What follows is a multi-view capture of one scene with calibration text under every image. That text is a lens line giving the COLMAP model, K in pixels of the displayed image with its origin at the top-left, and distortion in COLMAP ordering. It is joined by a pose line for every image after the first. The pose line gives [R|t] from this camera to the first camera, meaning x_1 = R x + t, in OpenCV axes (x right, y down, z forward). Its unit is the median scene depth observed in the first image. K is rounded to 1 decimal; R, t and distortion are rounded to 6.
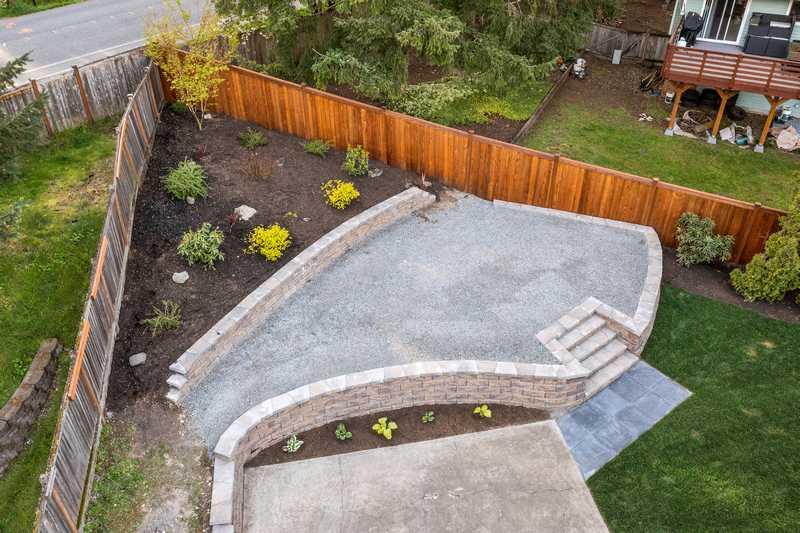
lens RADIAL K [[626.0, 0, 400.0], [0, 626.0, 266.5], [0, 0, 1]] dist [-0.026637, 0.002979]
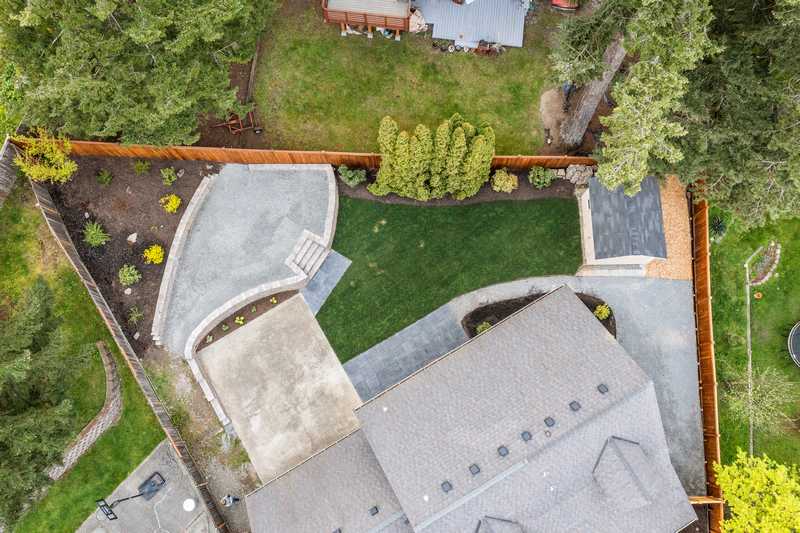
lens RADIAL K [[626.0, 0, 400.0], [0, 626.0, 266.5], [0, 0, 1]] dist [-0.026637, 0.002979]
pose [[0.940016, -0.333354, 0.072423, 0.434462], [0.203158, 0.717606, 0.666159, -1.330734], [-0.274038, -0.611487, 0.742285, -0.877425]]
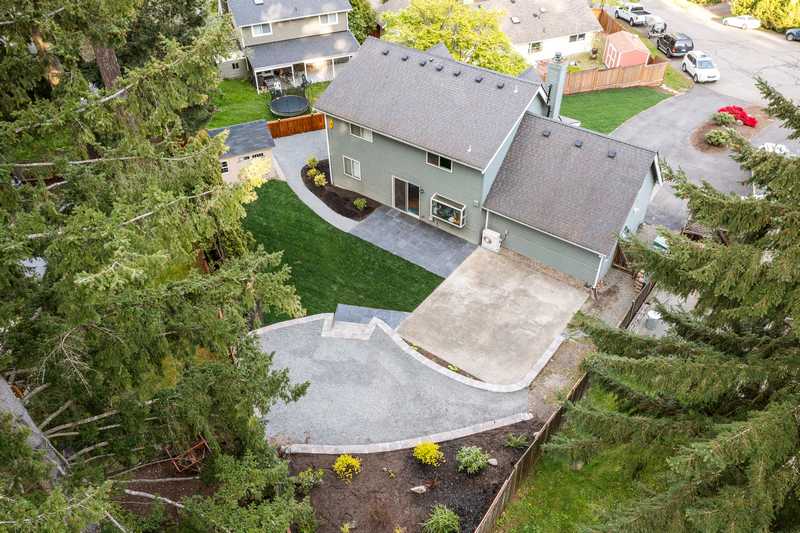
lens RADIAL K [[626.0, 0, 400.0], [0, 626.0, 266.5], [0, 0, 1]] dist [-0.026637, 0.002979]
pose [[-0.681376, -0.471977, 0.559433, -0.820414], [0.435656, 0.352663, 0.828150, -1.509075], [-0.588159, 0.808002, -0.034676, 0.785952]]
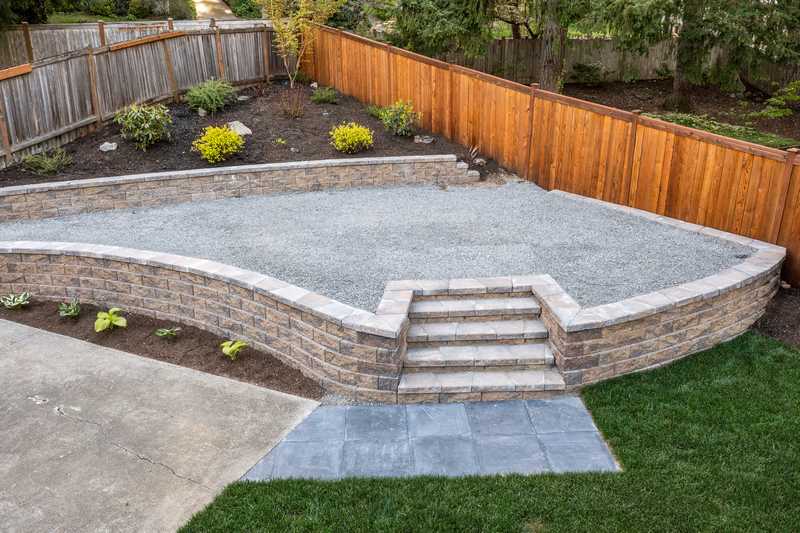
lens RADIAL K [[626.0, 0, 400.0], [0, 626.0, 266.5], [0, 0, 1]] dist [-0.026637, 0.002979]
pose [[0.817867, 0.199809, -0.539601, 0.511660], [-0.337939, 0.925798, -0.169398, 0.185126], [0.465714, 0.320897, 0.824703, 0.499432]]
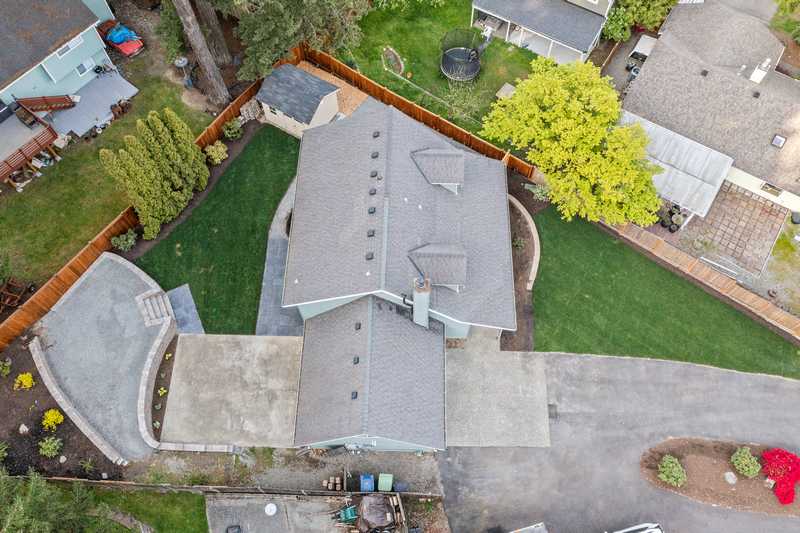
lens RADIAL K [[623.5, 0, 403.1], [0, 623.5, 266.9], [0, 0, 1]] dist [-0.022787, -0.000043]
pose [[0.207058, -0.877962, 0.431635, -0.443751], [0.574744, 0.466197, 0.672555, -1.088037], [-0.791705, 0.108822, 0.601133, -1.377349]]
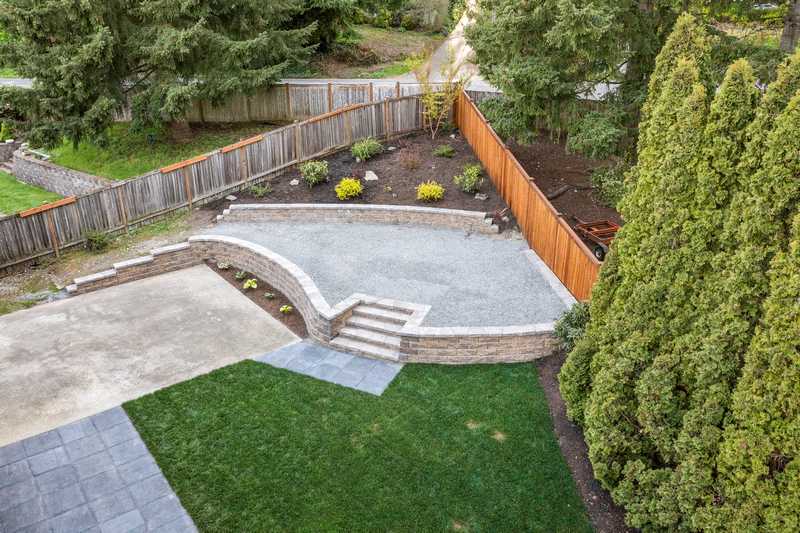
lens RADIAL K [[624.5, 0, 400.6], [0, 624.5, 262.4], [0, 0, 1]] dist [-0.025549, -0.000835]
pose [[0.464364, 0.354519, -0.811593, 1.152859], [-0.517918, 0.852060, 0.075861, -0.070586], [0.718419, 0.385111, 0.579278, 0.331516]]
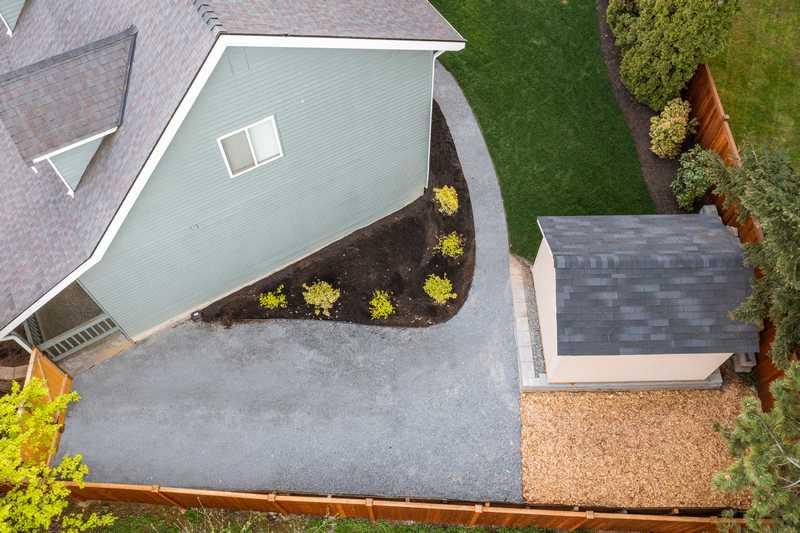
lens RADIAL K [[626.0, 0, 400.0], [0, 626.0, 266.5], [0, 0, 1]] dist [-0.026637, 0.002979]
pose [[0.341242, 0.807232, -0.481591, 1.761765], [-0.541520, 0.587607, 0.601227, -0.198957], [0.768316, 0.055627, 0.637649, -0.268282]]
